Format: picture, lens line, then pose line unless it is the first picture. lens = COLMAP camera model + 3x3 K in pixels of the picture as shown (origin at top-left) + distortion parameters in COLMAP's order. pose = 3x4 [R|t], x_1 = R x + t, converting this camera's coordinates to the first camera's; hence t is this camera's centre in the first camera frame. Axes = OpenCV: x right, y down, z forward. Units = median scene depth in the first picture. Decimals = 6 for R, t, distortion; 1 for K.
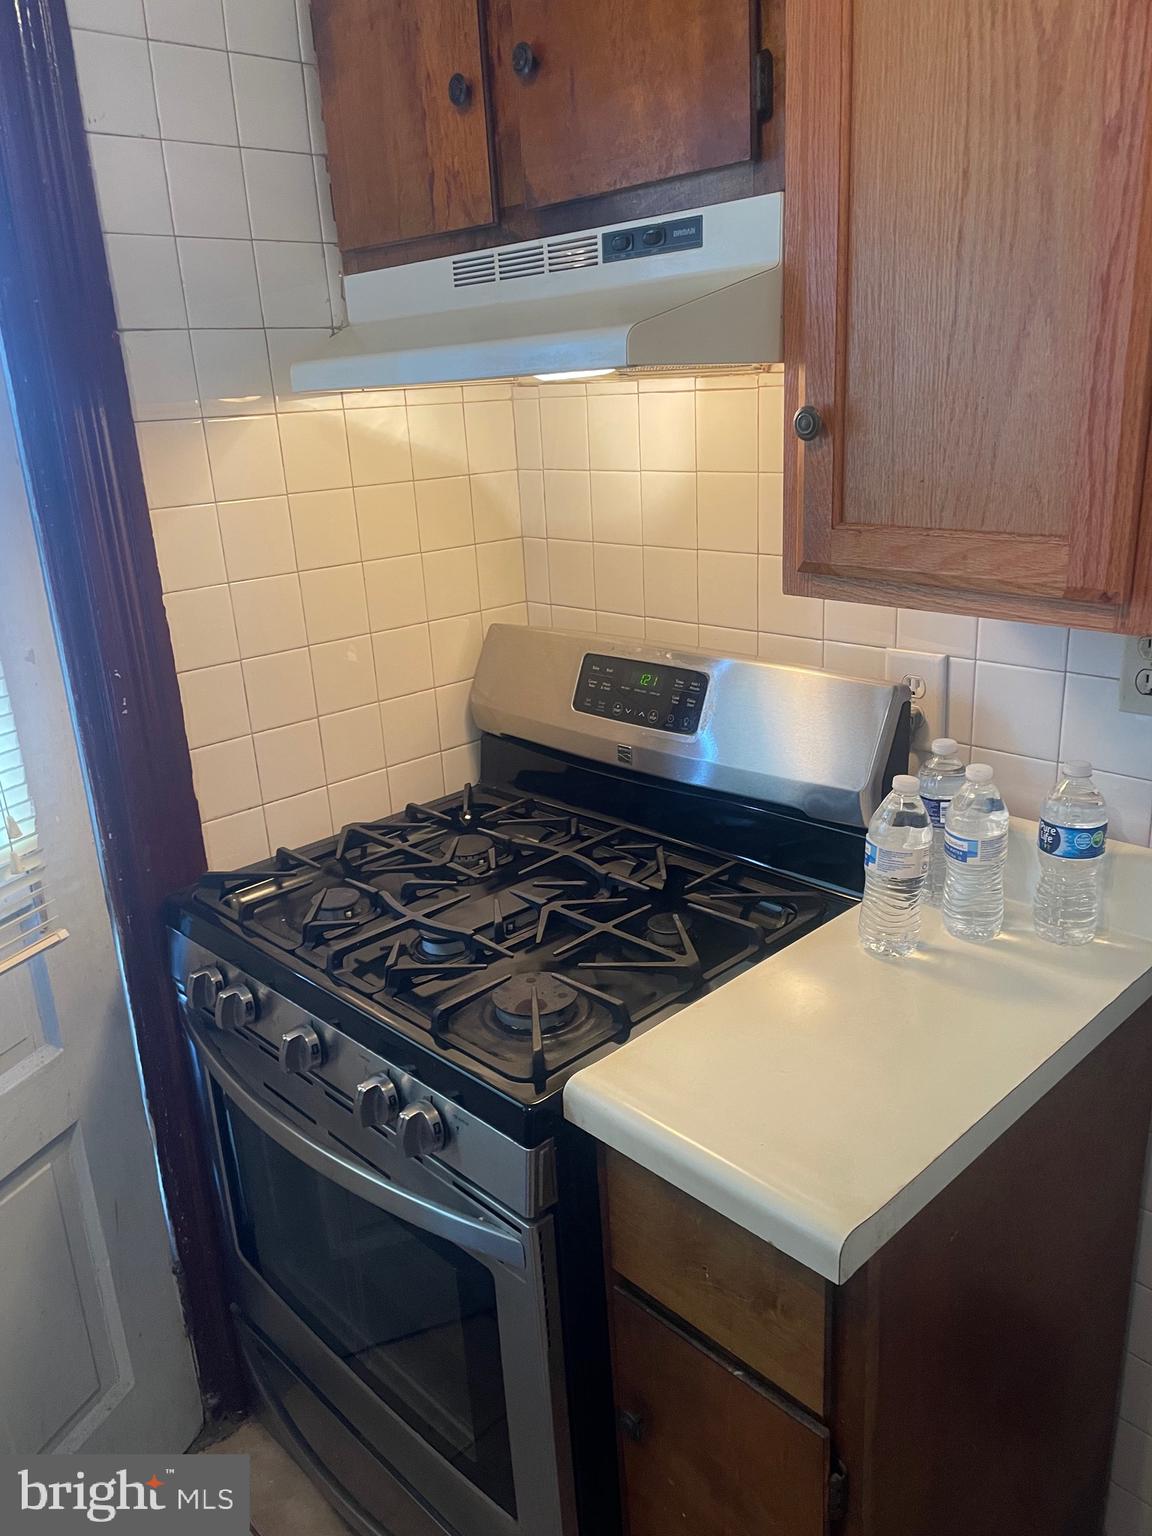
lens RADIAL K [[1164.7, 0, 580.7], [0, 1164.7, 768.8], [0, 0, 1]] dist [0.082366, -0.106339]
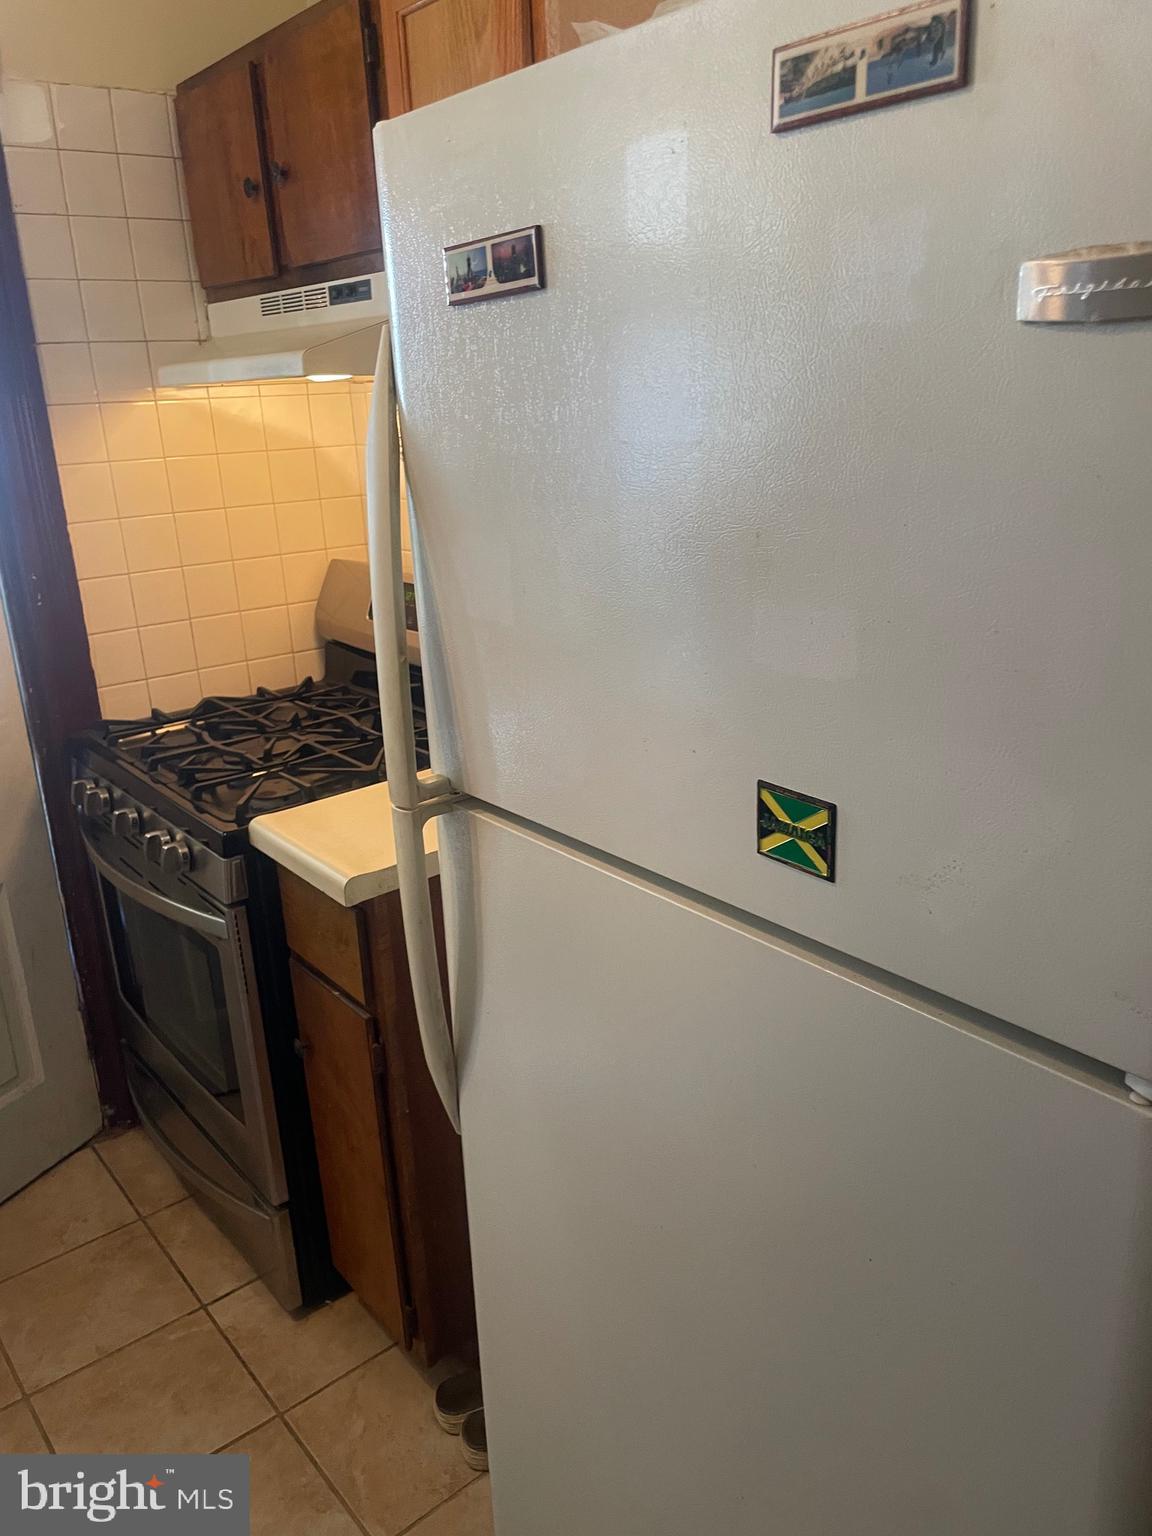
lens RADIAL K [[1164.7, 0, 574.1], [0, 1164.7, 764.8], [0, 0, 1]] dist [0.082366, -0.106339]
pose [[0.996134, 0.037211, -0.079575, 0.413842], [-0.036616, 0.999290, 0.008924, 0.118300], [0.079851, -0.005976, 0.996789, -0.426379]]
